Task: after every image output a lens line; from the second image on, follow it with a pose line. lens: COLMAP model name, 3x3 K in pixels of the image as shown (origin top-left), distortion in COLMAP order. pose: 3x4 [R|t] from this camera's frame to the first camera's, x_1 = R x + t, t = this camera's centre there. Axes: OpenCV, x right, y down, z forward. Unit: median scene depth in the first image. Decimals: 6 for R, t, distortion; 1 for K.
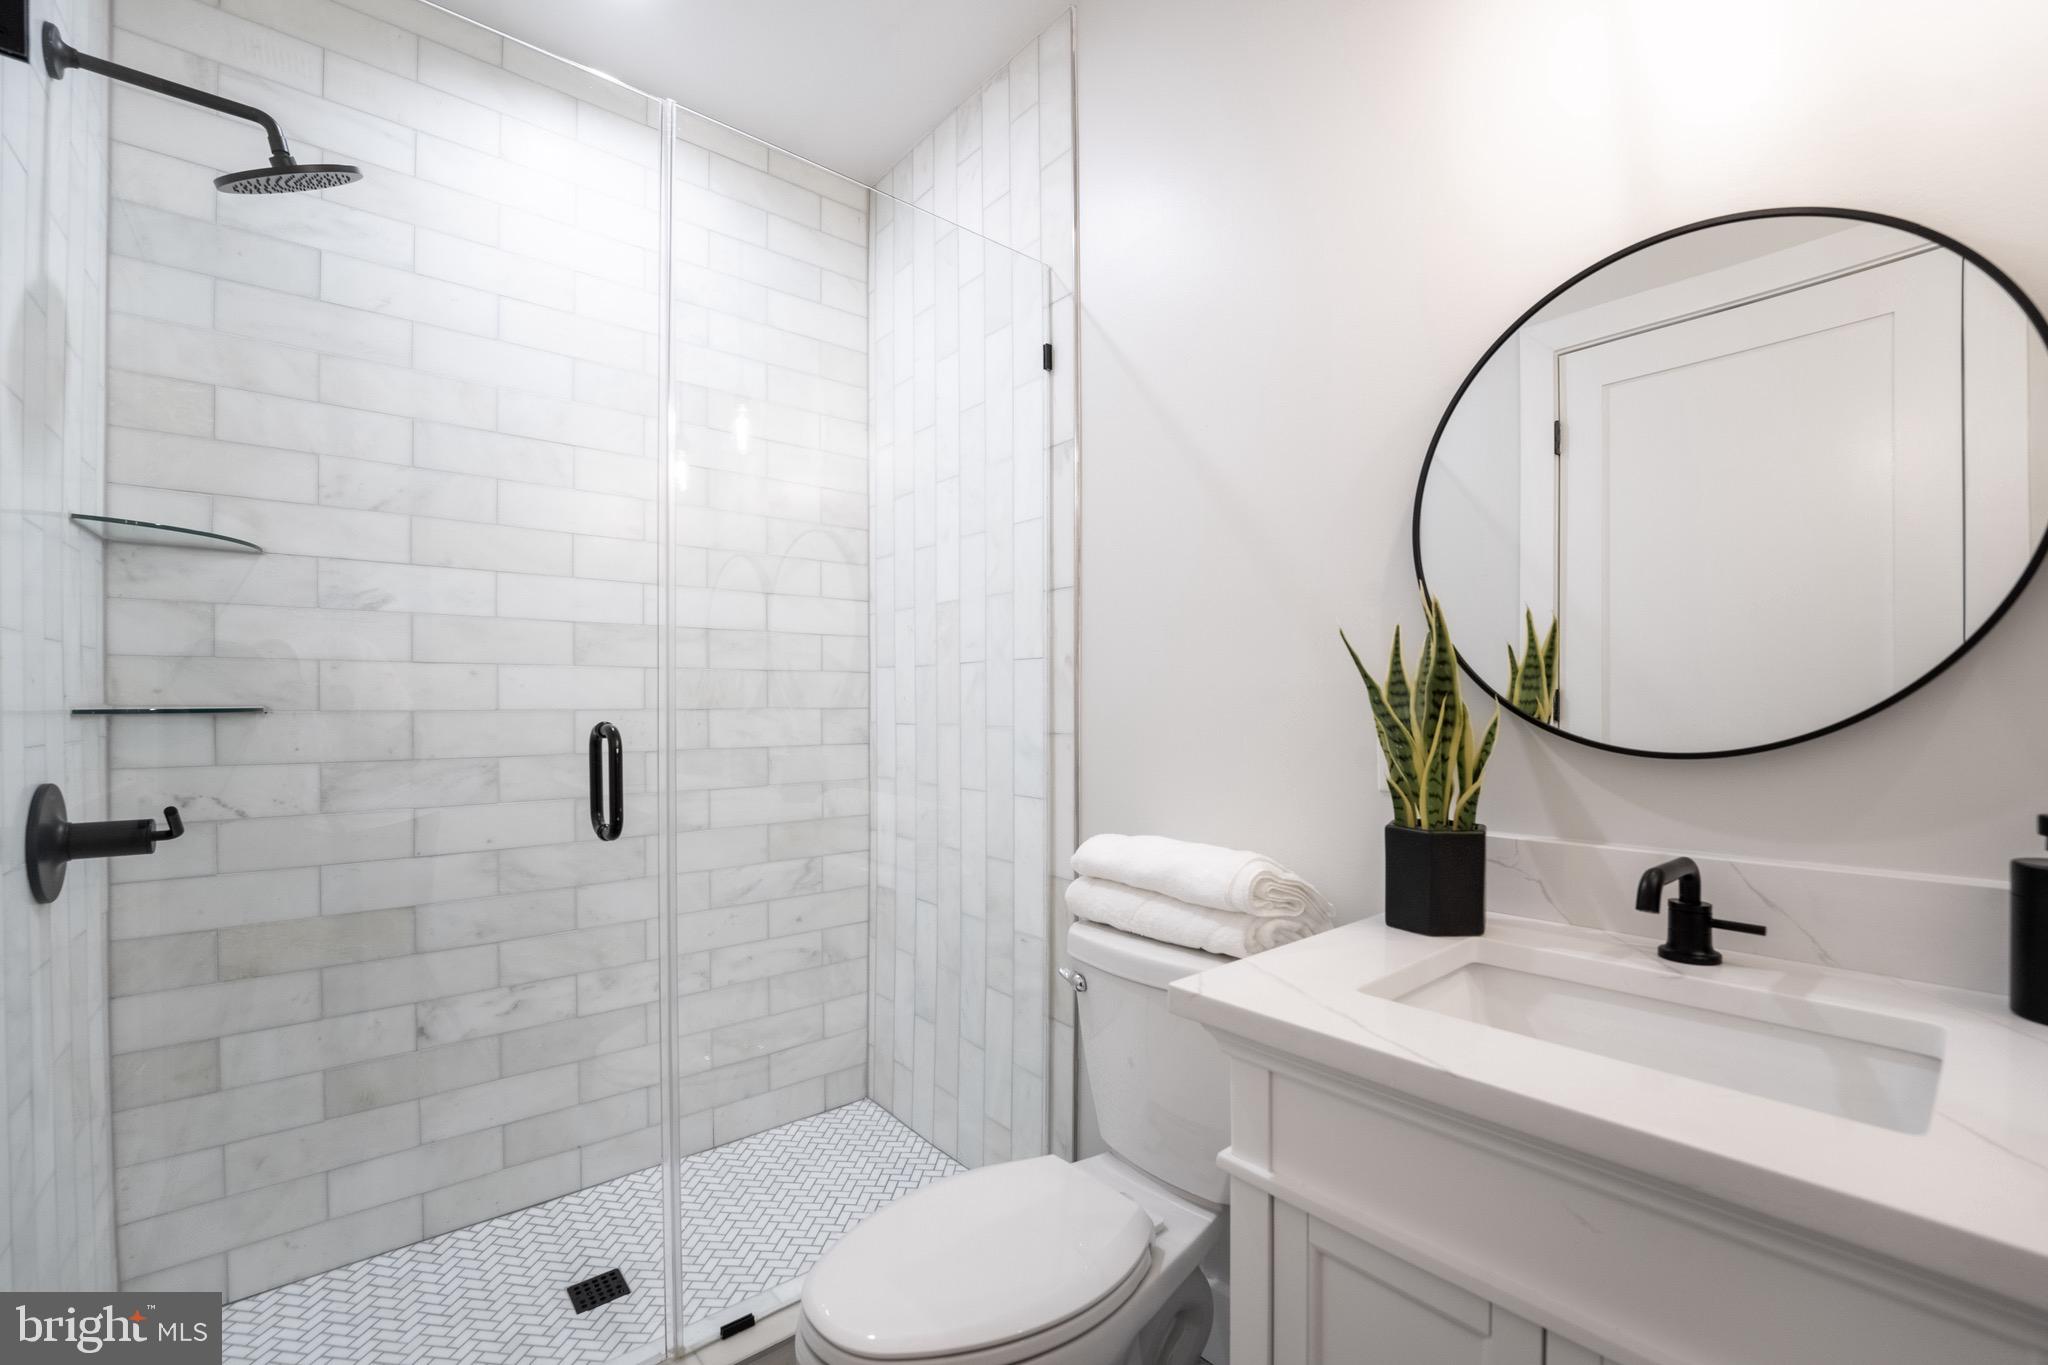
lens RADIAL K [[836.4, 0, 1027.6], [0, 836.4, 685.4], [0, 0, 1]] dist [-0.026603, 0.000473]
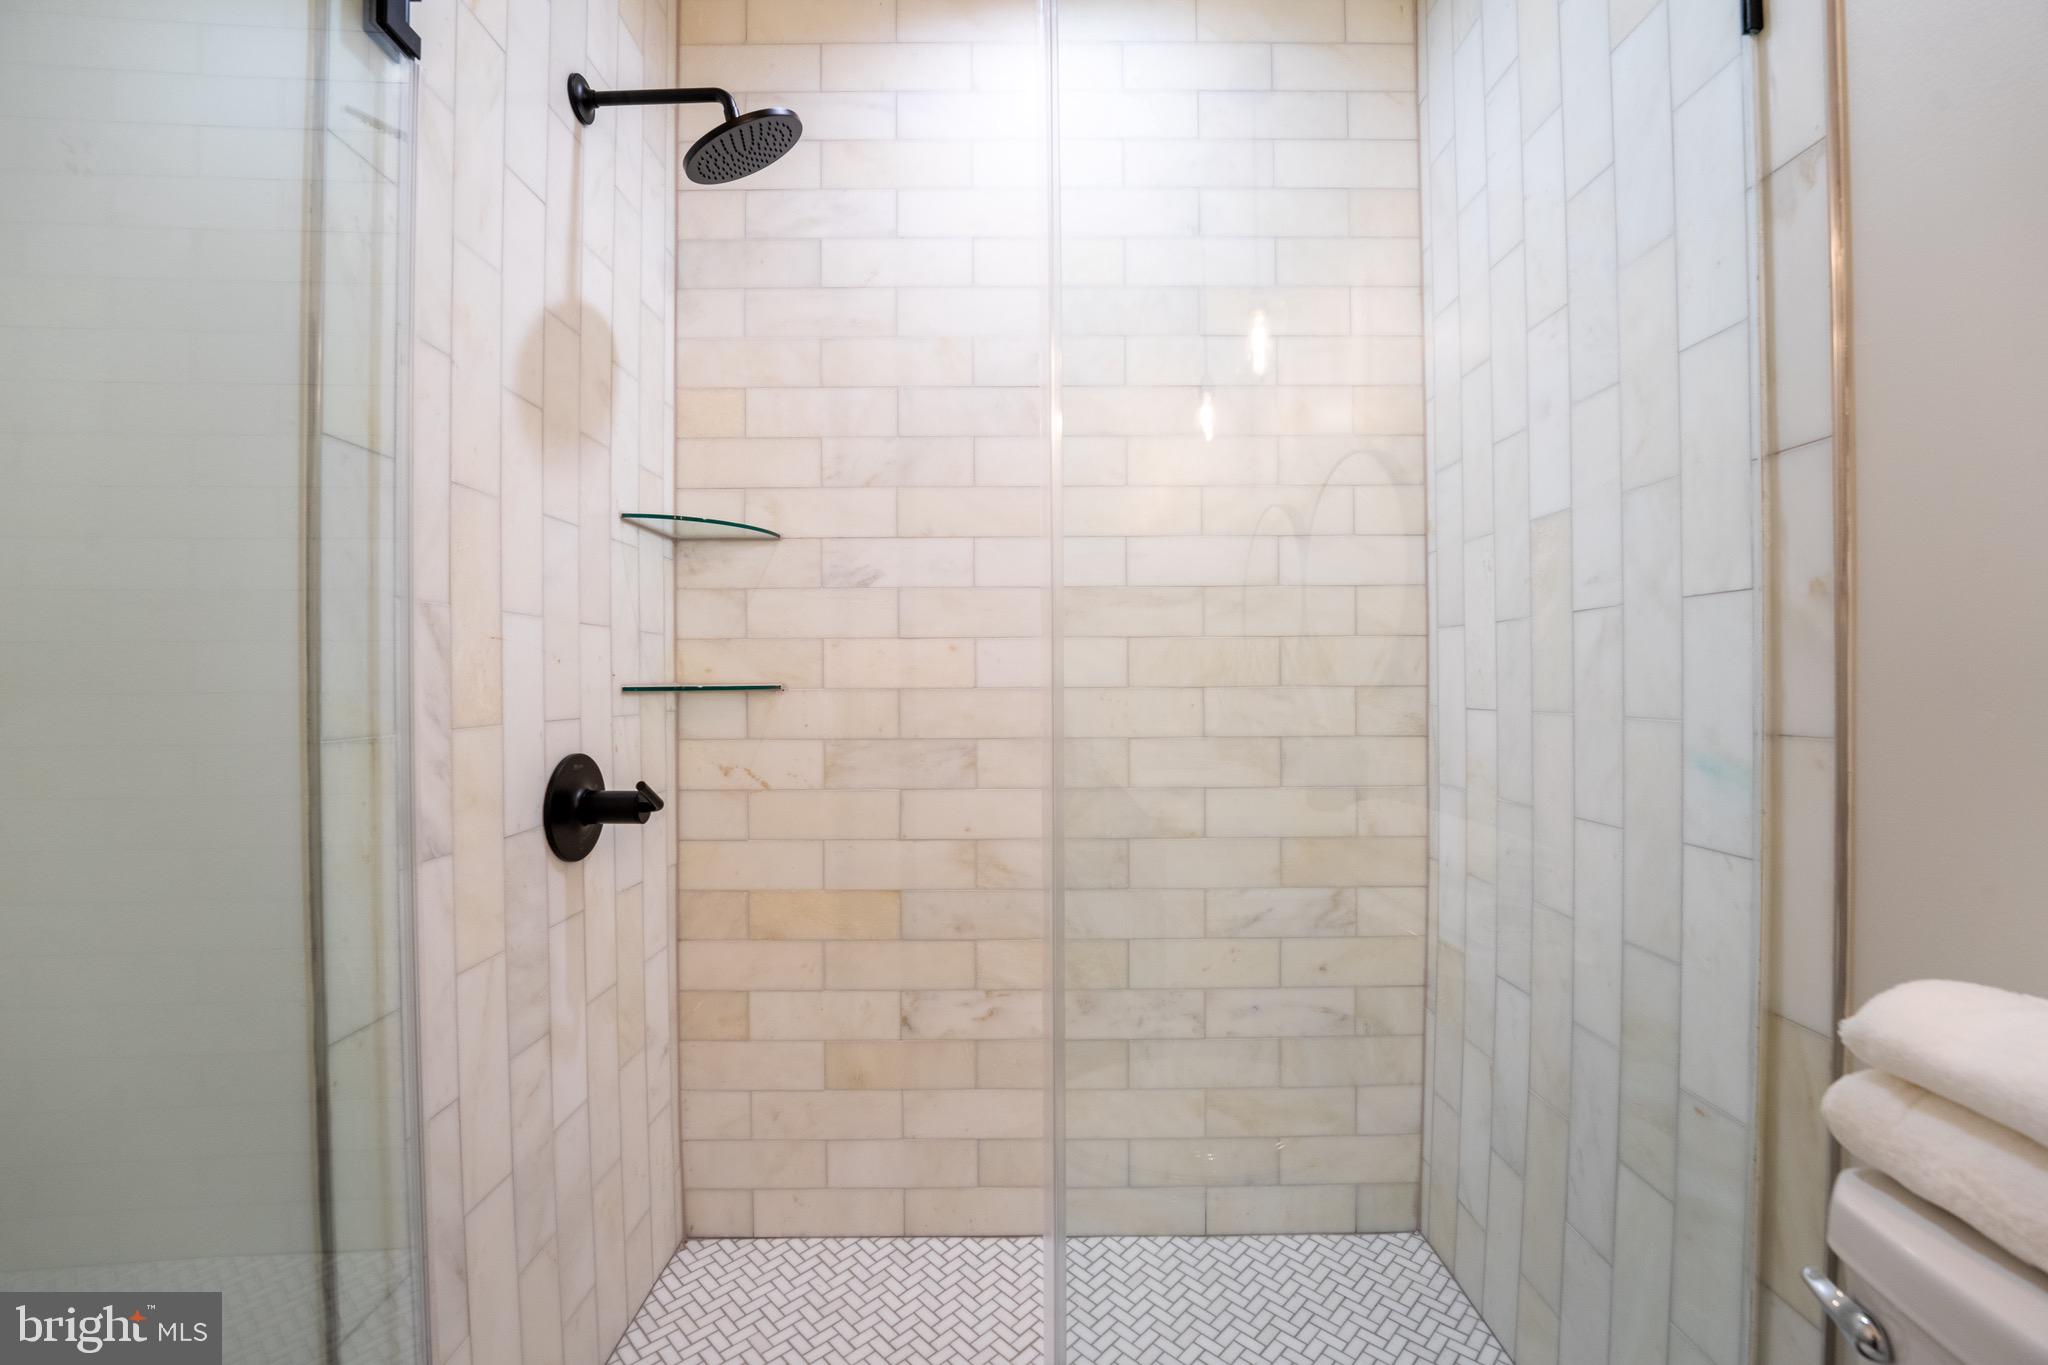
lens RADIAL K [[836.4, 0, 1027.6], [0, 836.4, 685.4], [0, 0, 1]] dist [-0.026603, 0.000473]
pose [[0.772402, -0.000322, -0.635134, -0.005998], [0.016291, 0.999681, 0.019305, 0.010266], [0.634925, -0.025258, 0.772161, 0.324216]]
